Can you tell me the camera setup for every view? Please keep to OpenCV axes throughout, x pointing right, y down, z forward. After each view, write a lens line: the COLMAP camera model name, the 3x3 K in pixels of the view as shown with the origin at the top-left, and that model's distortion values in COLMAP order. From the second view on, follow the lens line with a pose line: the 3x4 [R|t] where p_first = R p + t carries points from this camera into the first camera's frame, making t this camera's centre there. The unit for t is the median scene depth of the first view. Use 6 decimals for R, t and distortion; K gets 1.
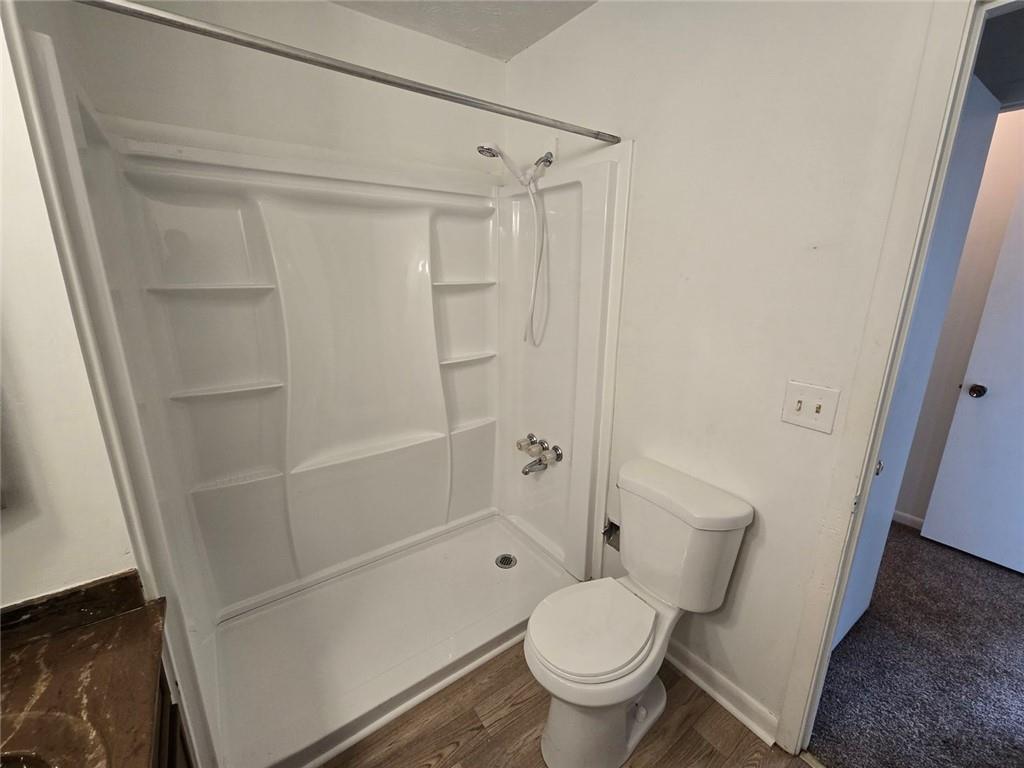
lens RADIAL K [[420.0, 0, 510.4], [0, 420.0, 378.2], [0, 0, 1]] dist [-0.001460, 0.000253]
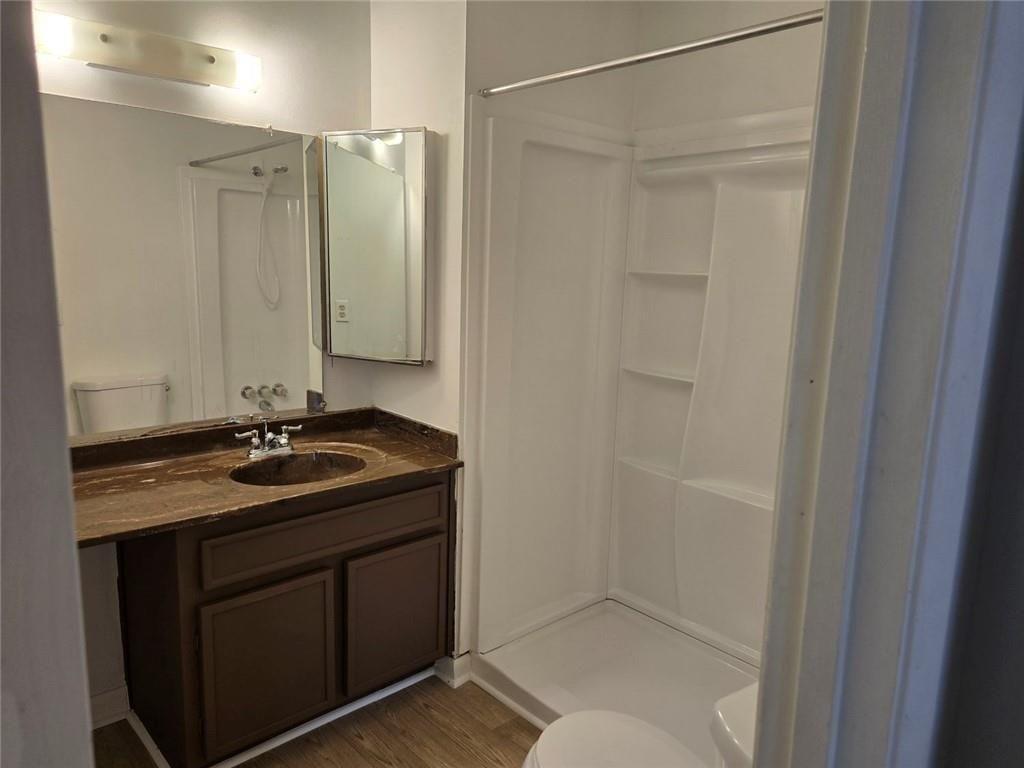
lens RADIAL K [[694.6, 0, 511.0], [0, 694.6, 386.1], [0, 0, 1]] dist [0.041799, 0.000480]
pose [[0.121624, 0.167517, -0.978338, 0.949731], [-0.278812, 0.951737, 0.128301, -0.061933], [0.952613, 0.257168, 0.162460, 0.414363]]
